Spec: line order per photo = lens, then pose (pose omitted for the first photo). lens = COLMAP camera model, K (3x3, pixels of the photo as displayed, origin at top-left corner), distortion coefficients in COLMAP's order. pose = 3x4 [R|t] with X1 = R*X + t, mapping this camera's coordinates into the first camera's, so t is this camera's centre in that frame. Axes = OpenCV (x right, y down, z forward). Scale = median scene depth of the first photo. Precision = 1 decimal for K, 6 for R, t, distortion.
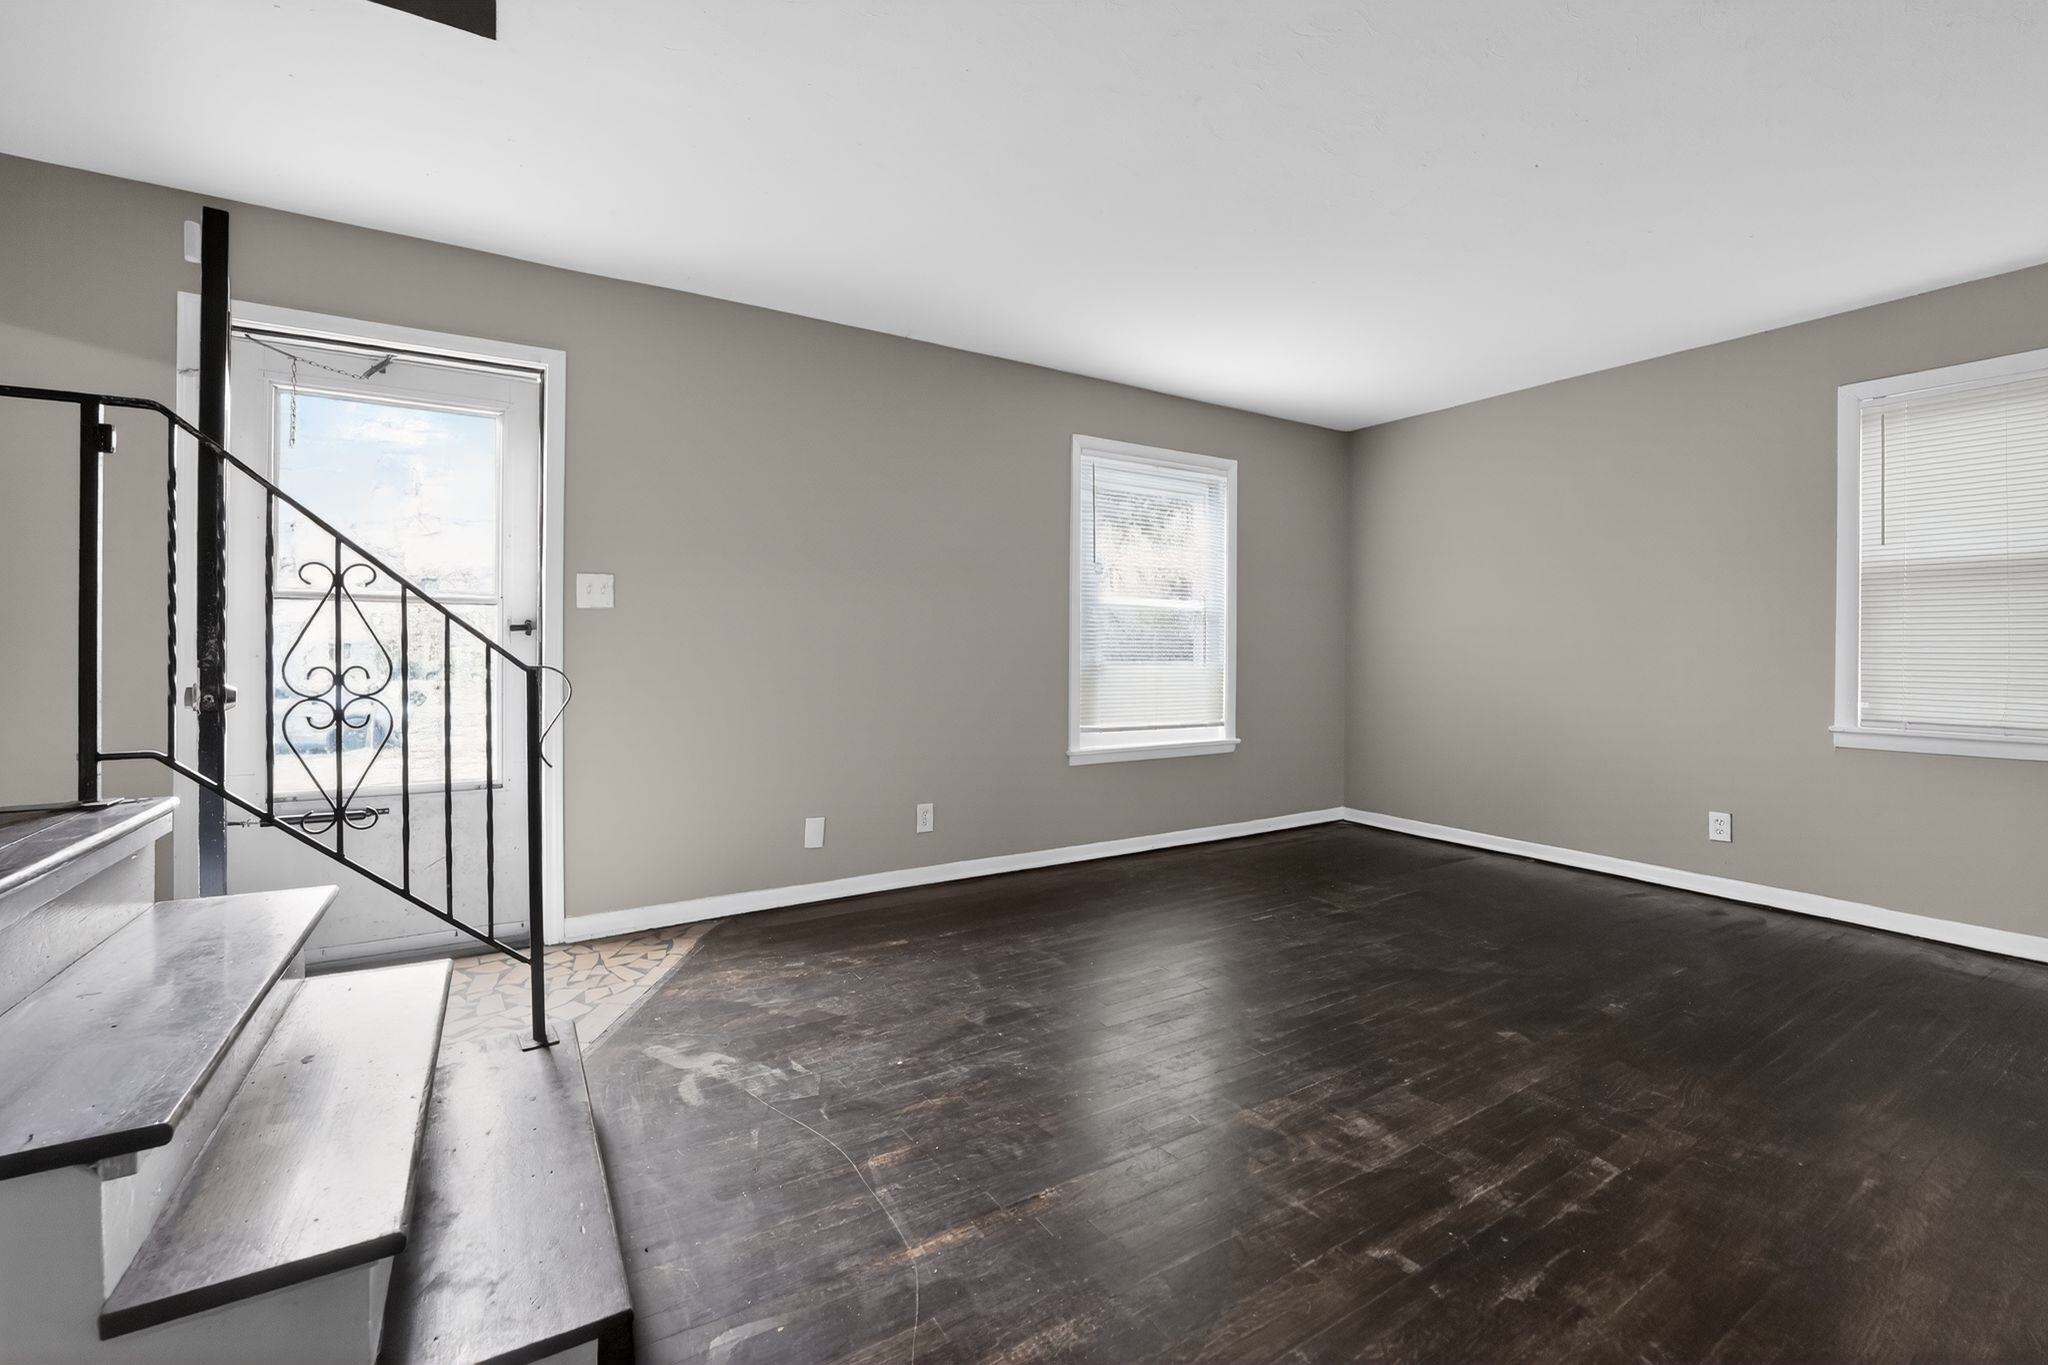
lens RADIAL K [[848.0, 0, 1023.4], [0, 848.0, 652.6], [0, 0, 1]] dist [-0.025731, -0.000009]
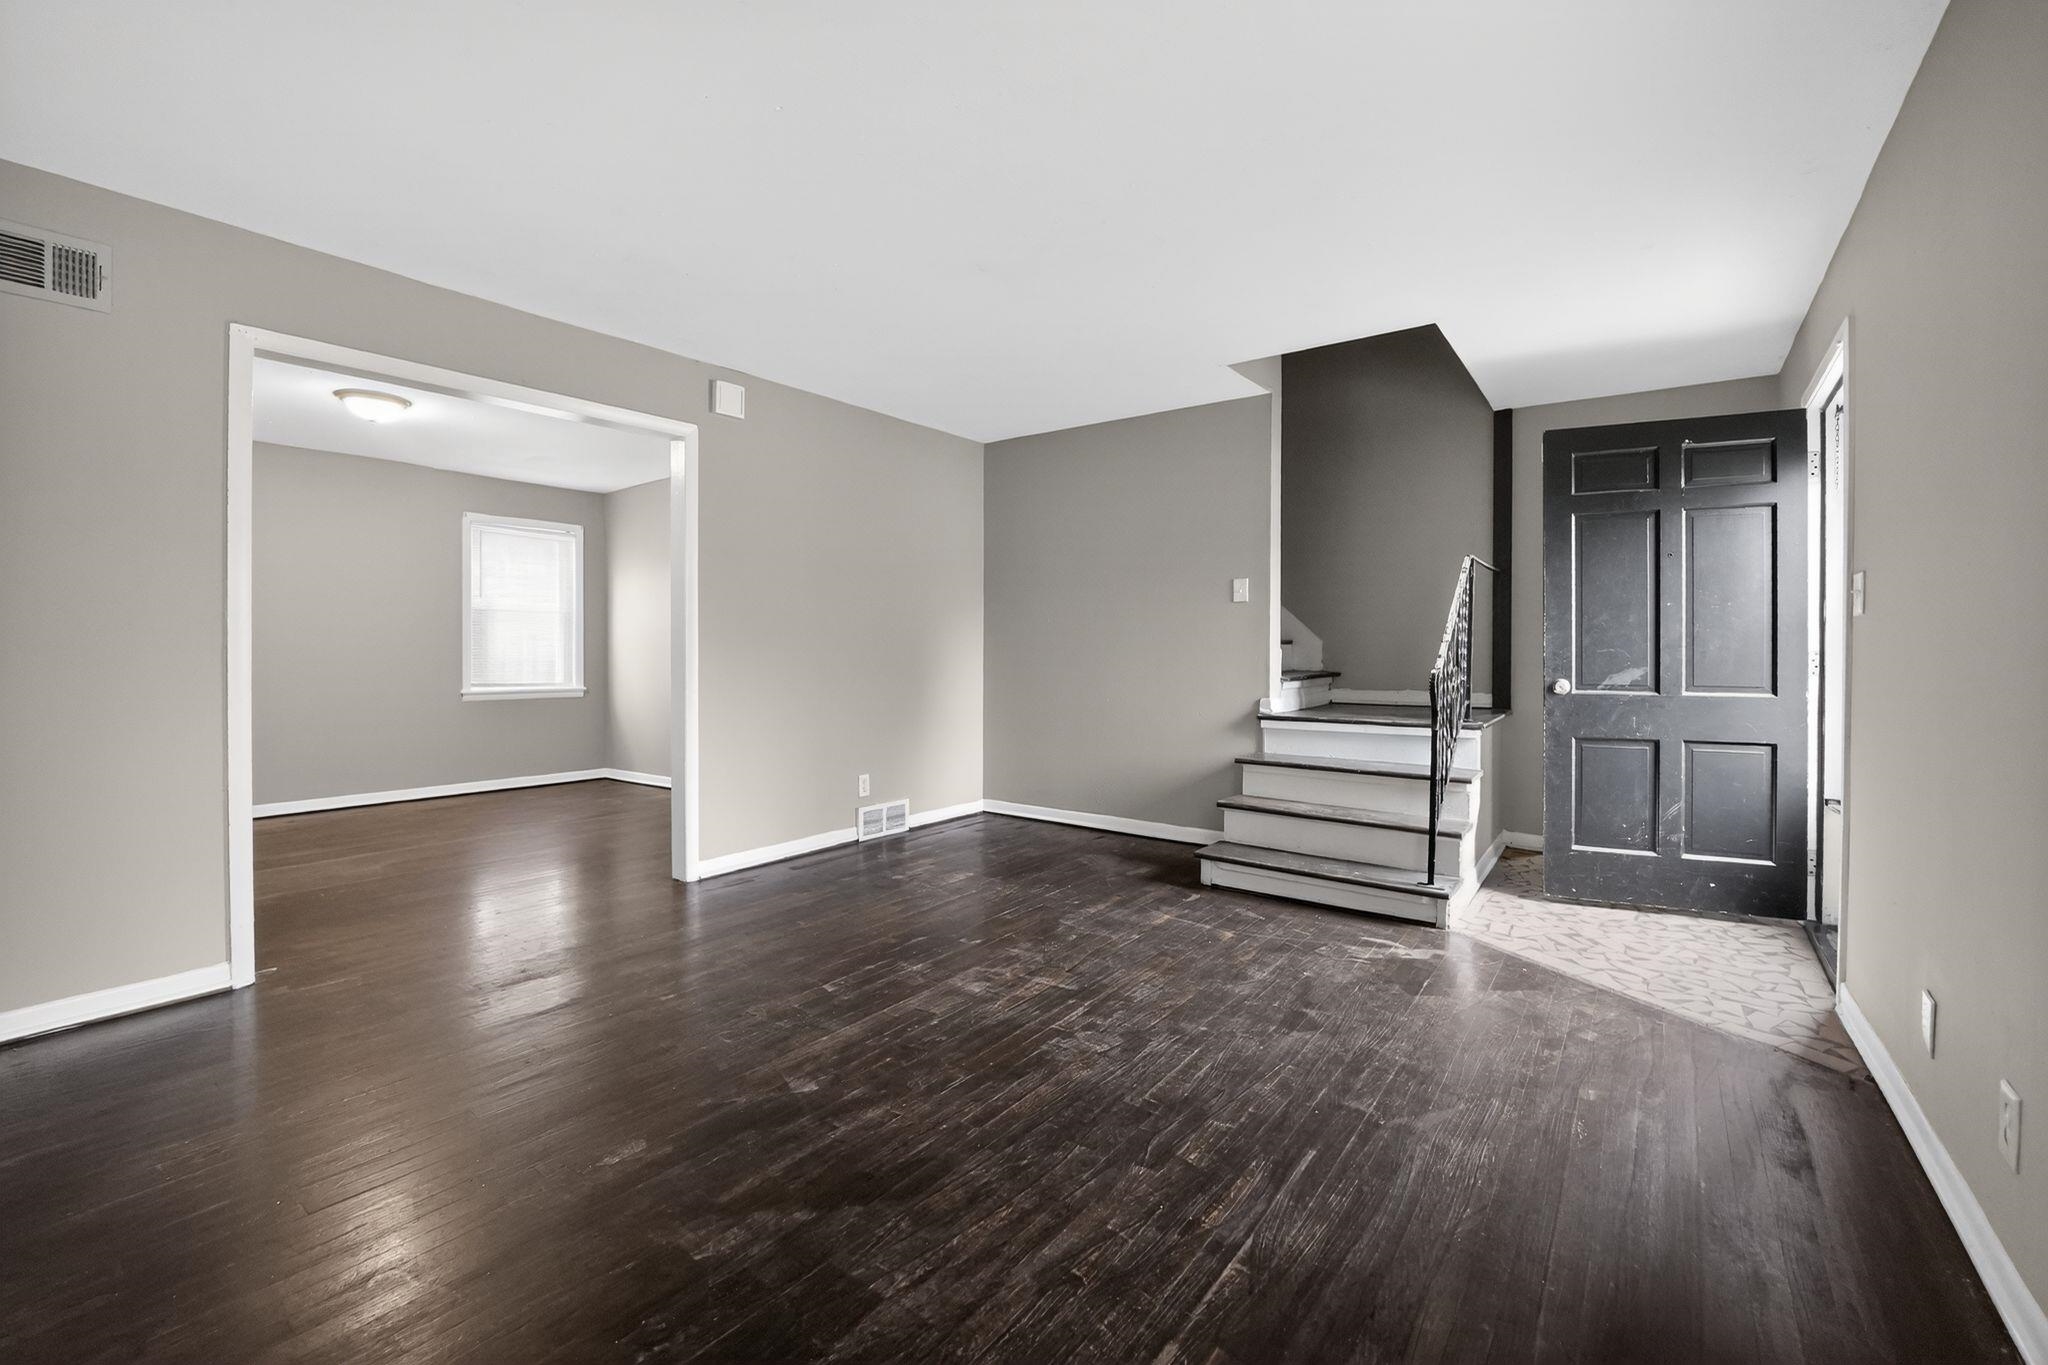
lens RADIAL K [[847.9, 0, 1029.3], [0, 847.9, 655.0], [0, 0, 1]] dist [-0.042274, -0.000029]
pose [[-0.930151, -0.006208, -0.367125, 0.679861], [-0.011038, 0.999878, 0.011058, -0.019872], [0.367011, 0.014338, -0.930106, 1.886255]]
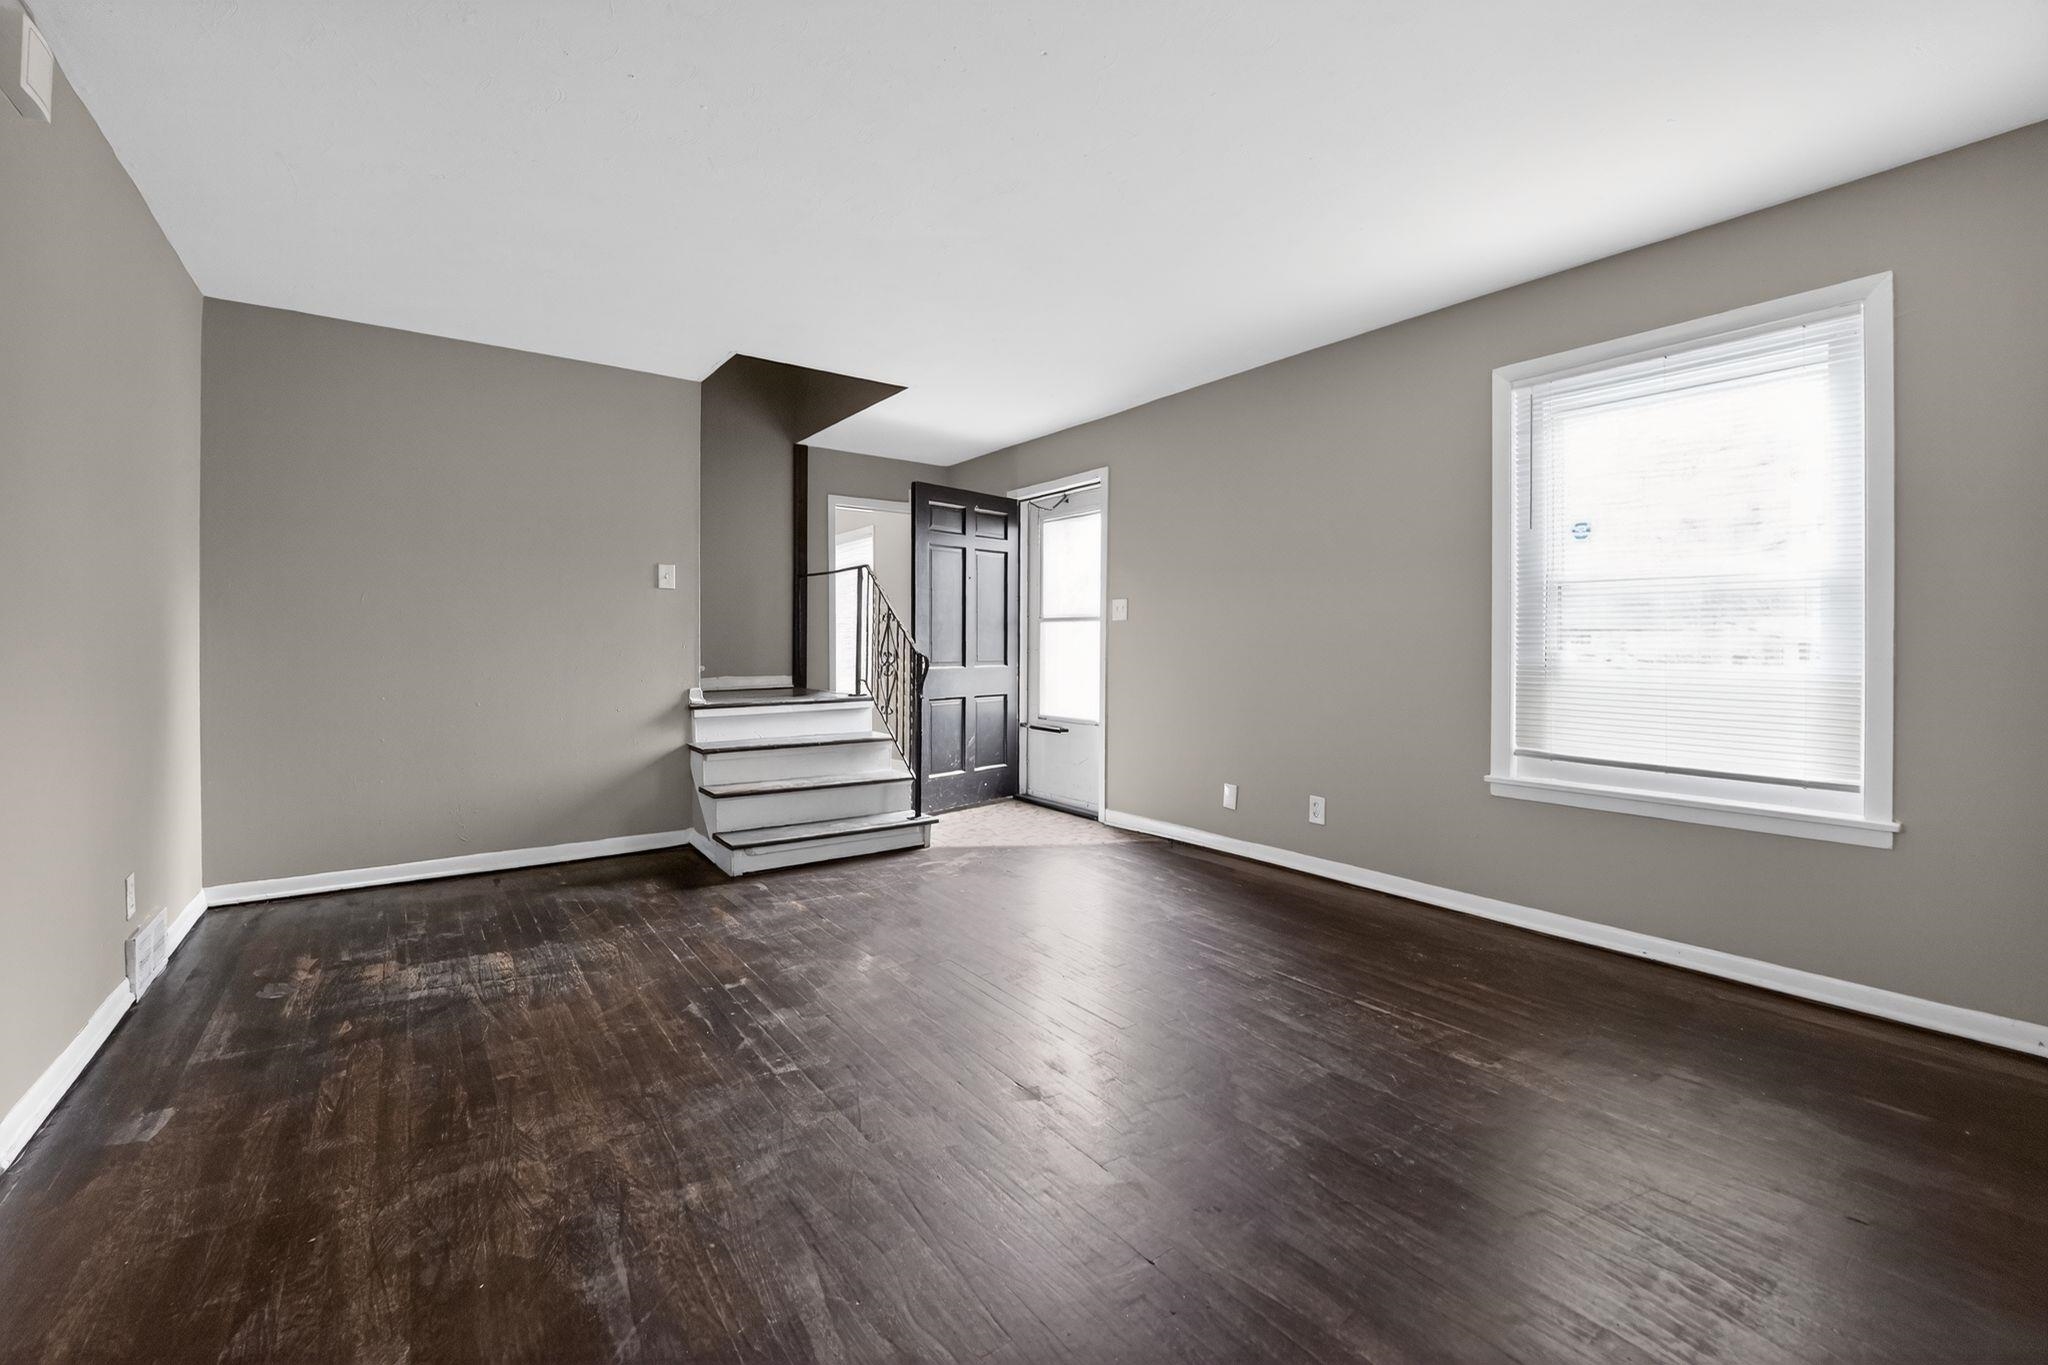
lens RADIAL K [[848.0, 0, 1023.4], [0, 848.0, 652.6], [0, 0, 1]] dist [-0.025731, -0.000009]
pose [[0.076619, 0.005852, -0.997043, 1.417289], [-0.005078, 0.999972, 0.005479, 0.000045], [0.997047, 0.004644, 0.076647, 0.907372]]
